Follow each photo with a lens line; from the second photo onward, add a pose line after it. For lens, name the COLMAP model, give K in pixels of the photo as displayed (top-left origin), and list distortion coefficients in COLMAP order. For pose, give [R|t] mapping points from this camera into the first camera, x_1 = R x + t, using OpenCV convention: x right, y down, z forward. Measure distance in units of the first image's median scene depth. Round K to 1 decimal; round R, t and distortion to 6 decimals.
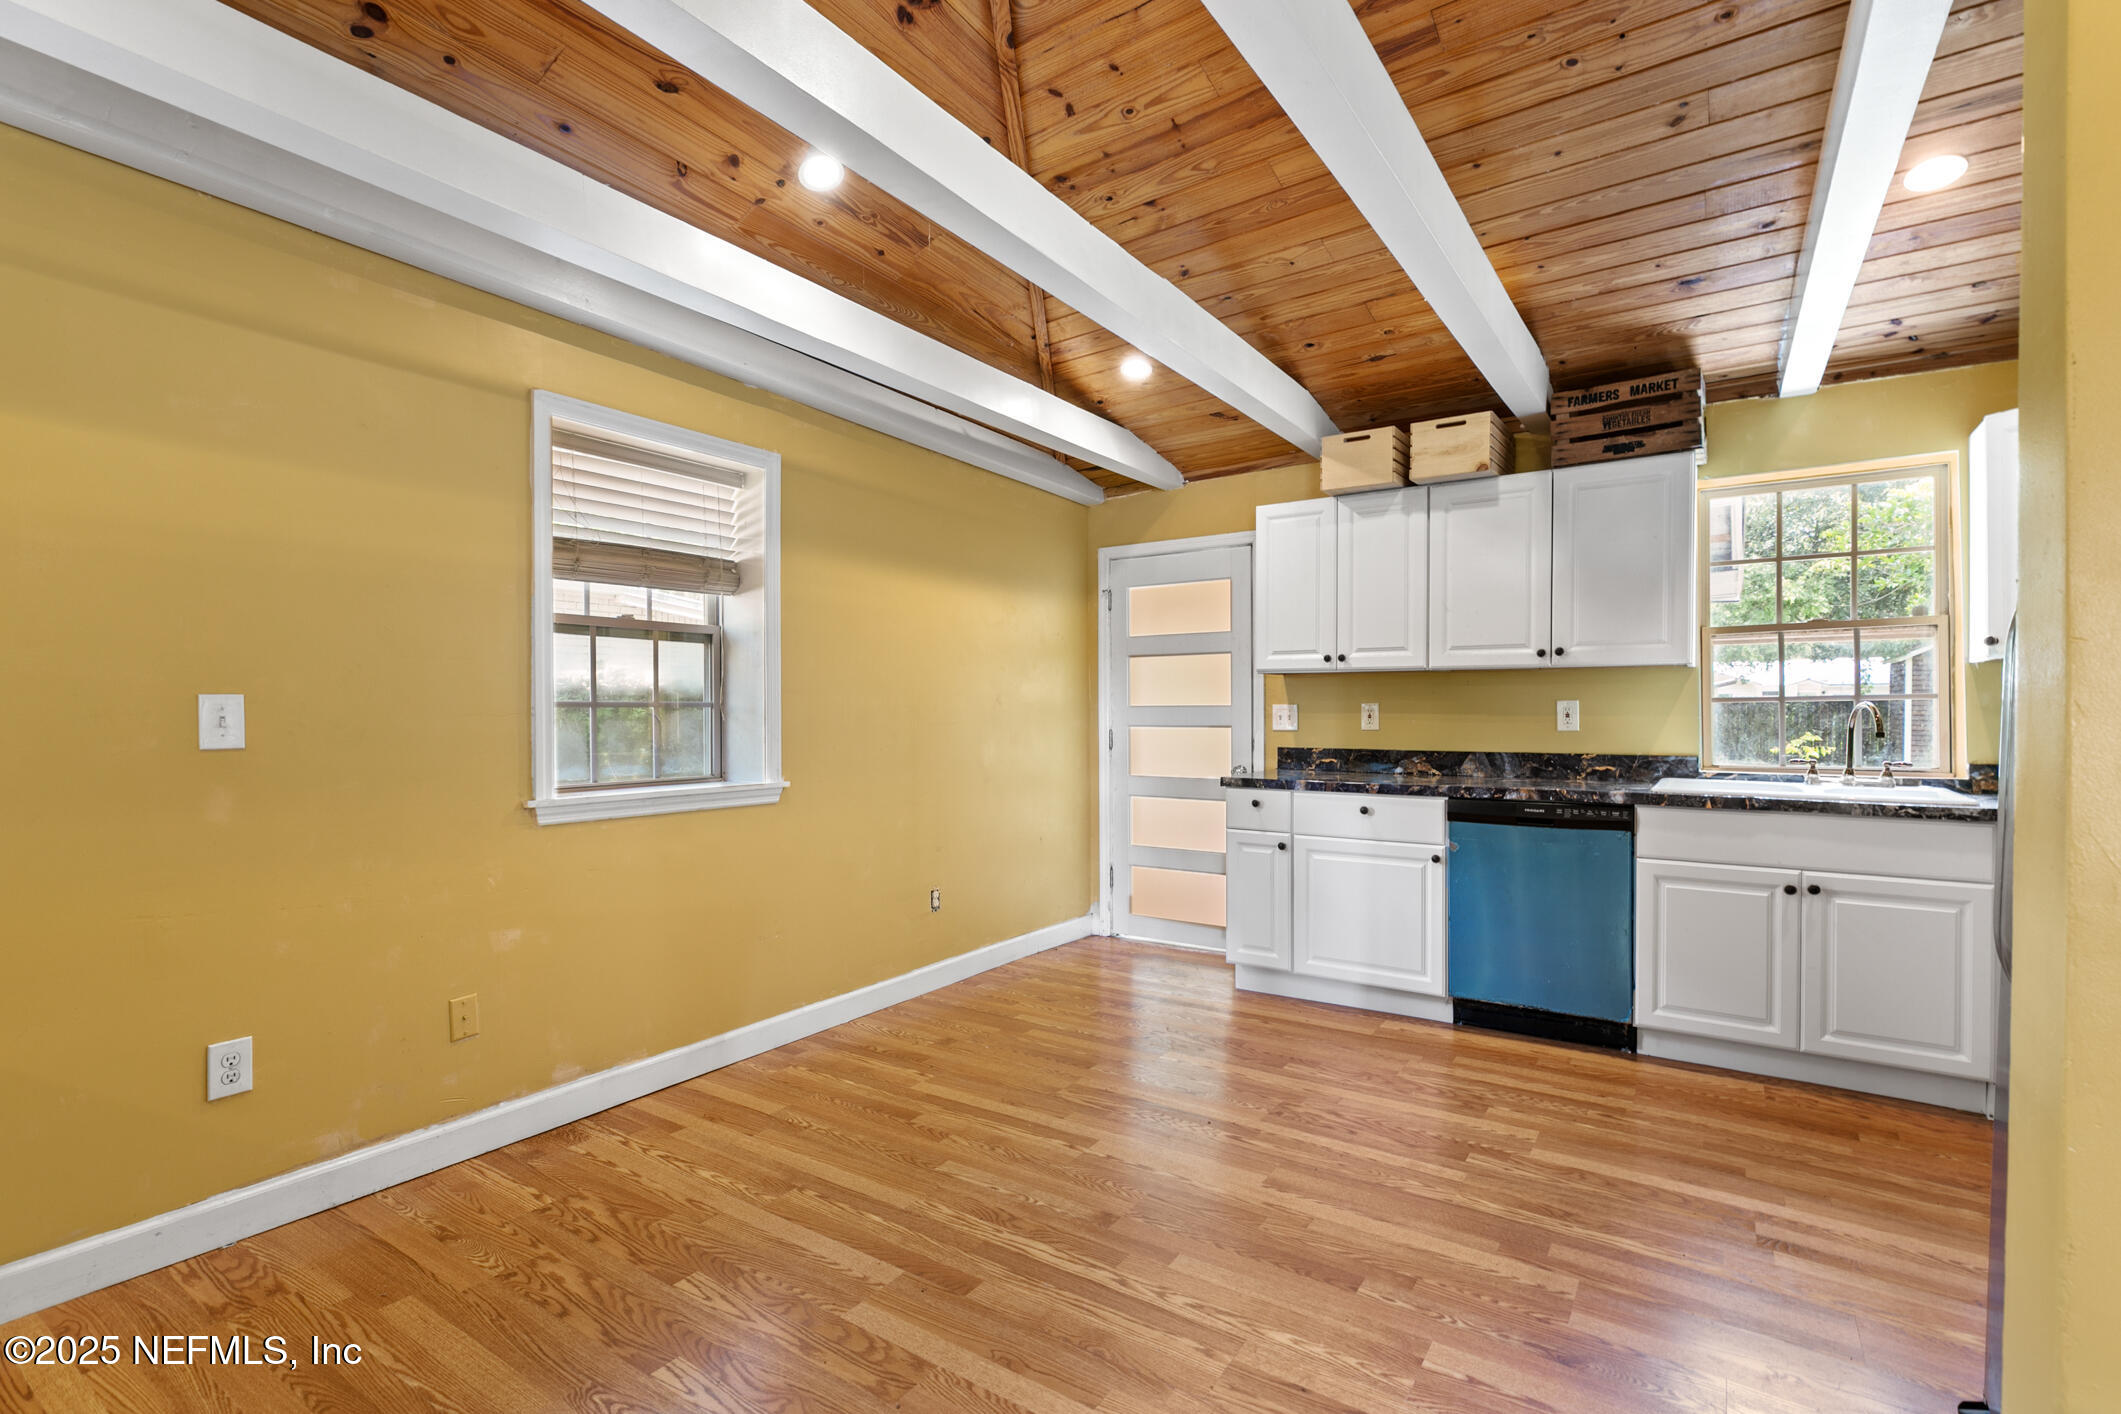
lens RADIAL K [[988.3, 0, 1057.8], [0, 988.3, 721.1], [0, 0, 1]] dist [0.001359, 0.001217]
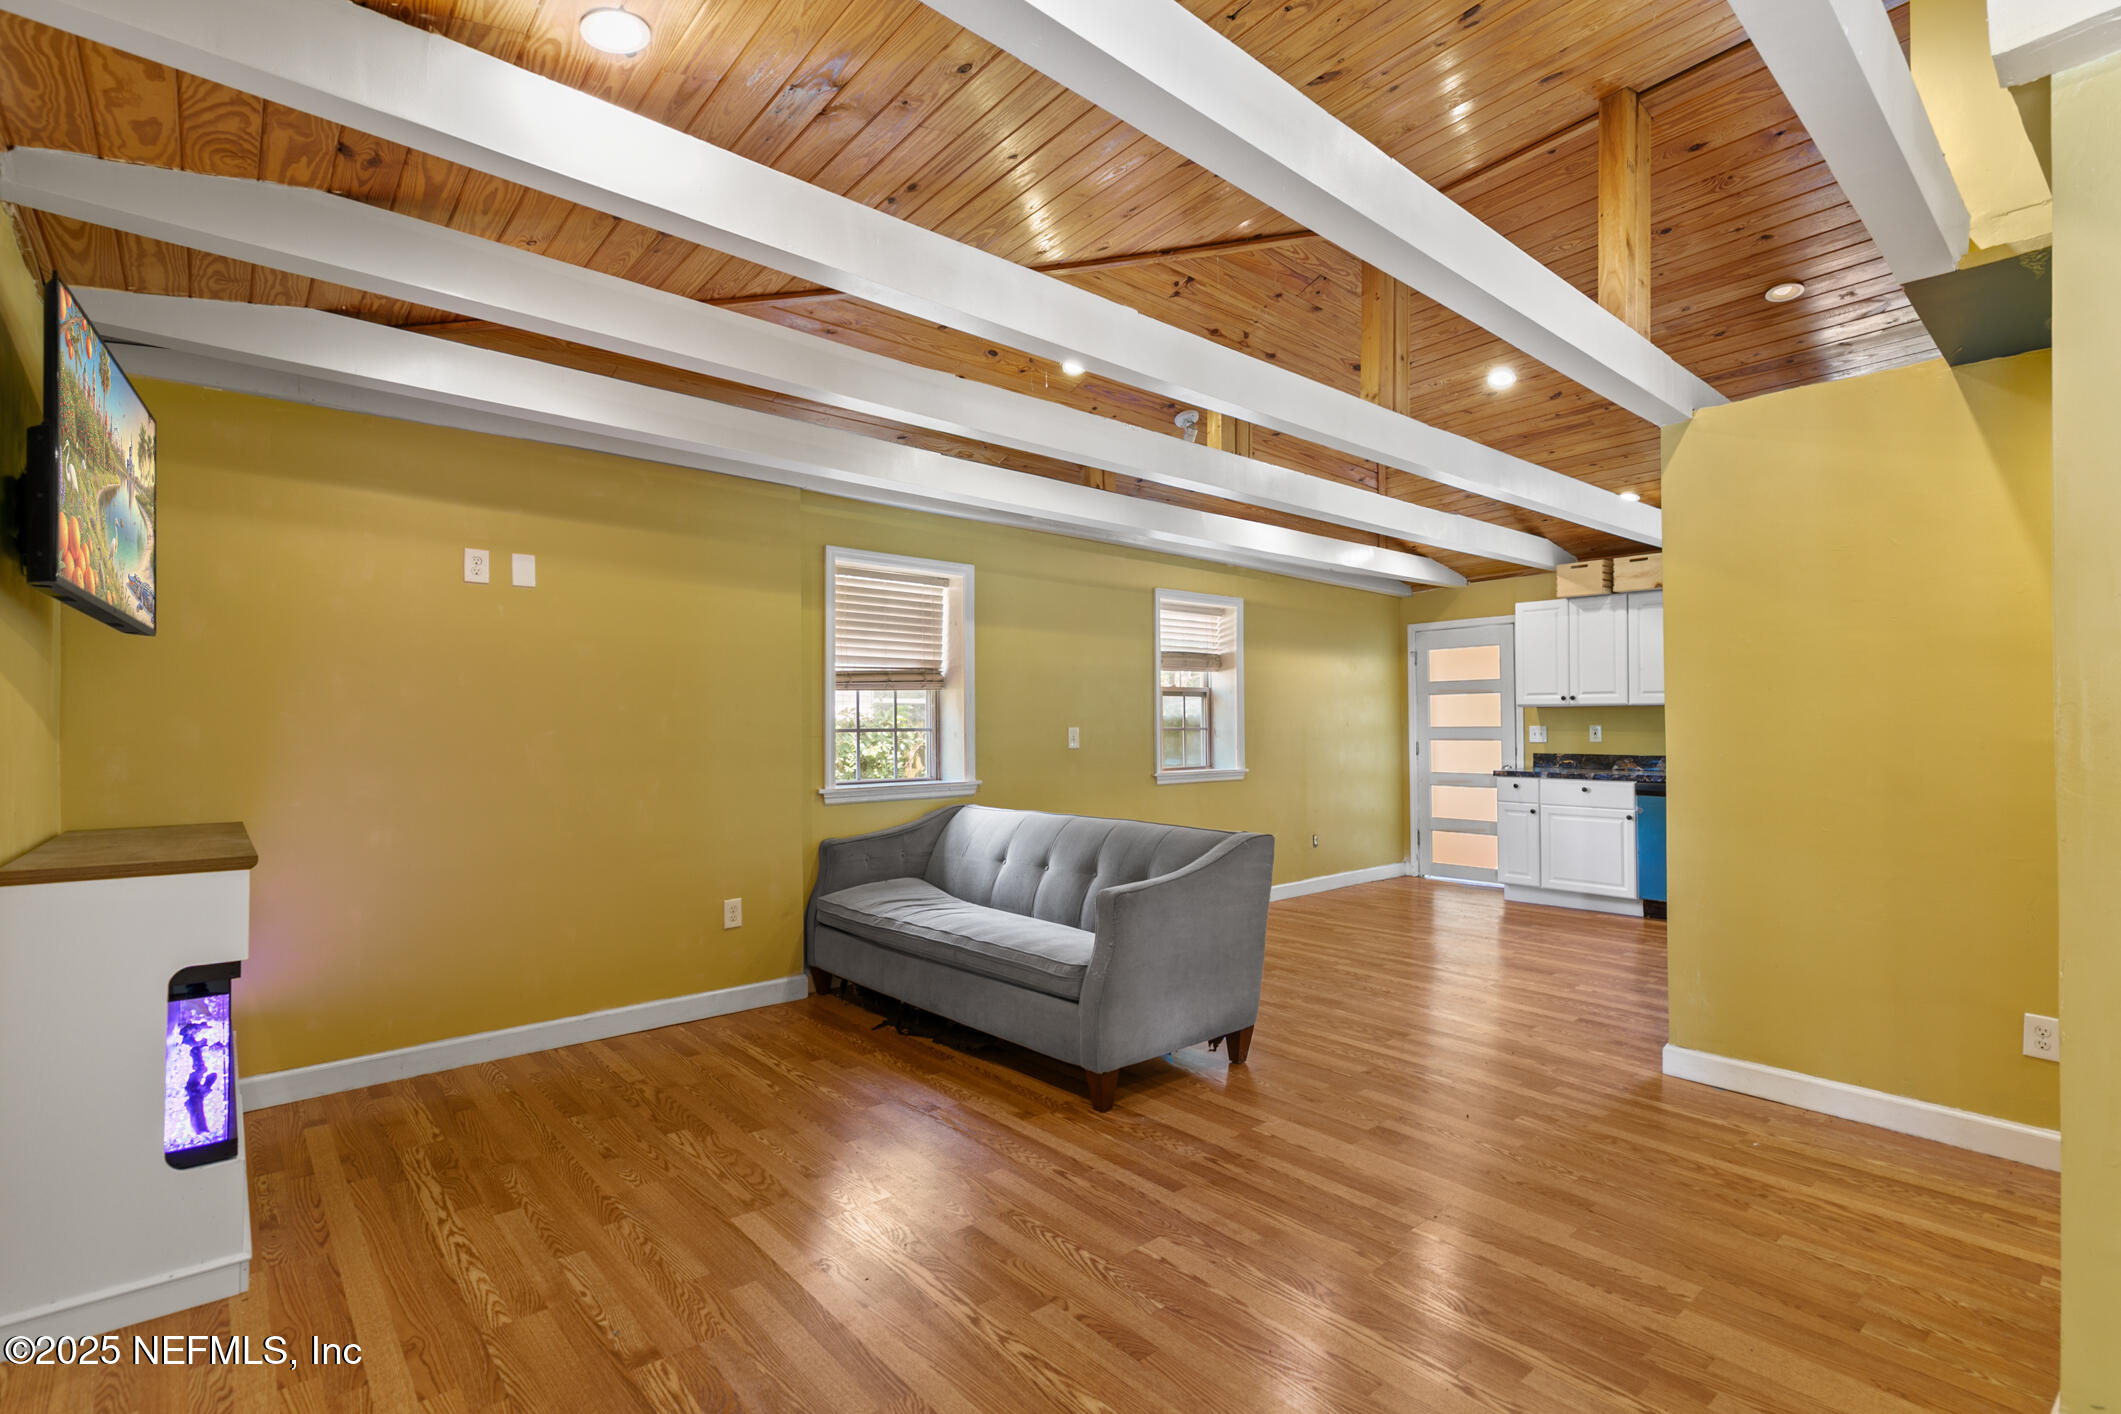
lens RADIAL K [[988.3, 0, 1068.1], [0, 988.3, 713.5], [0, 0, 1]] dist [0.001359, 0.001217]
pose [[0.968020, -0.006757, -0.250780, -0.124304], [0.001285, 0.999758, -0.021977, -0.003570], [0.250868, 0.020952, 0.967795, -0.896982]]
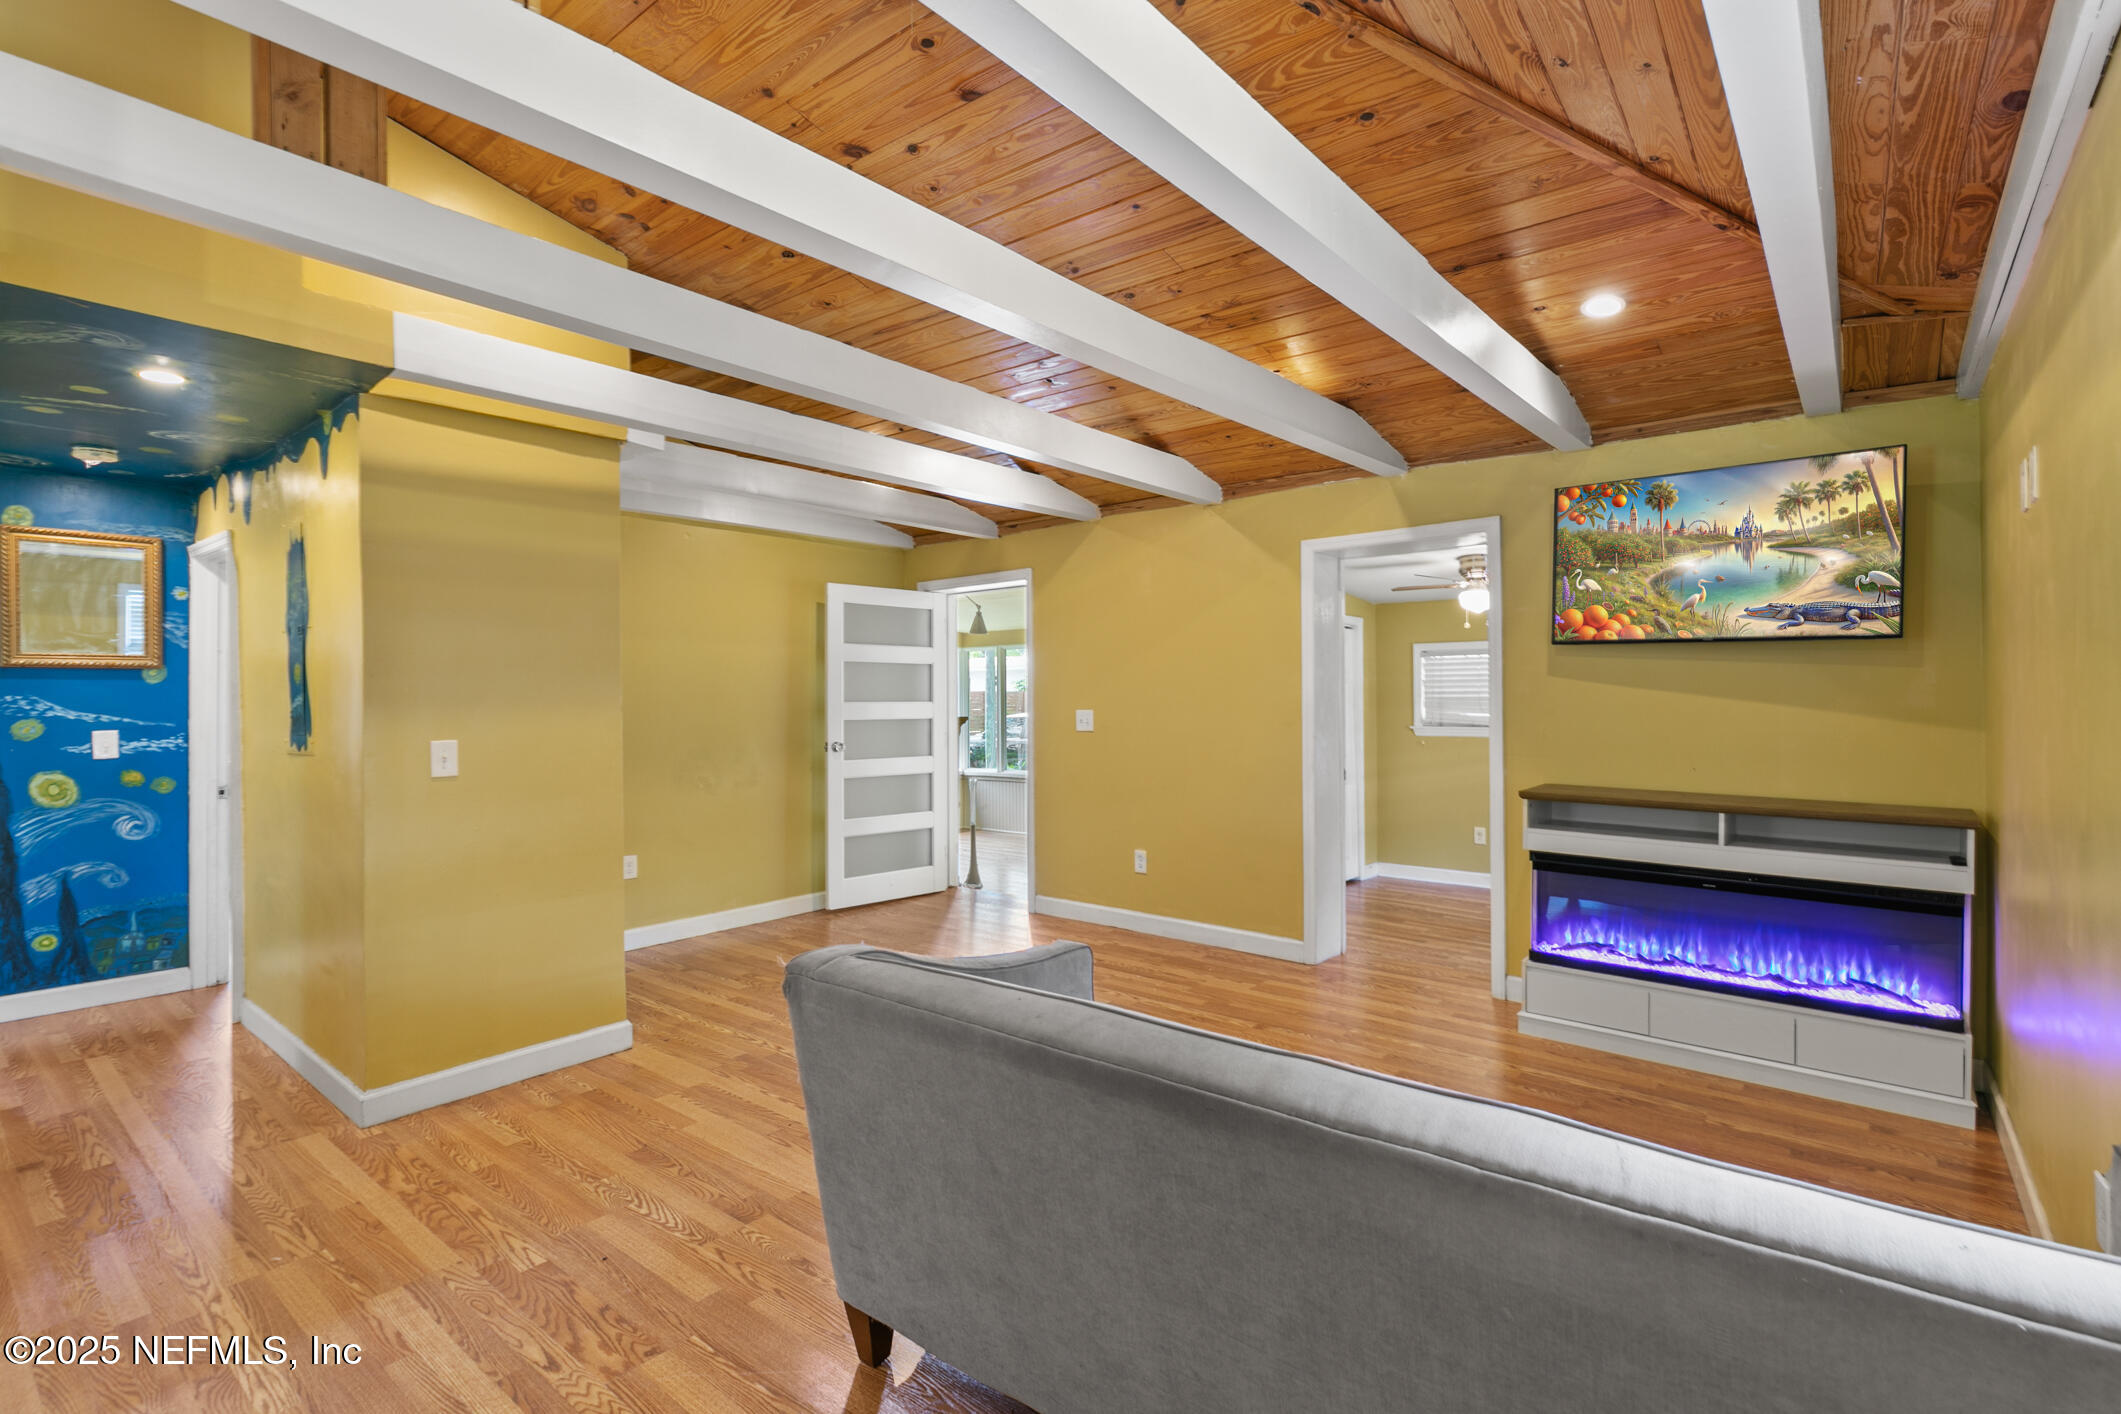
lens RADIAL K [[988.3, 0, 1089.9], [0, 988.3, 692.9], [0, 0, 1]] dist [0.001359, 0.001217]
pose [[-0.997515, 0.005256, 0.070258, -0.373176], [0.005331, 0.999985, 0.000875, -0.040718], [-0.070253, 0.001248, -0.997528, 0.684508]]
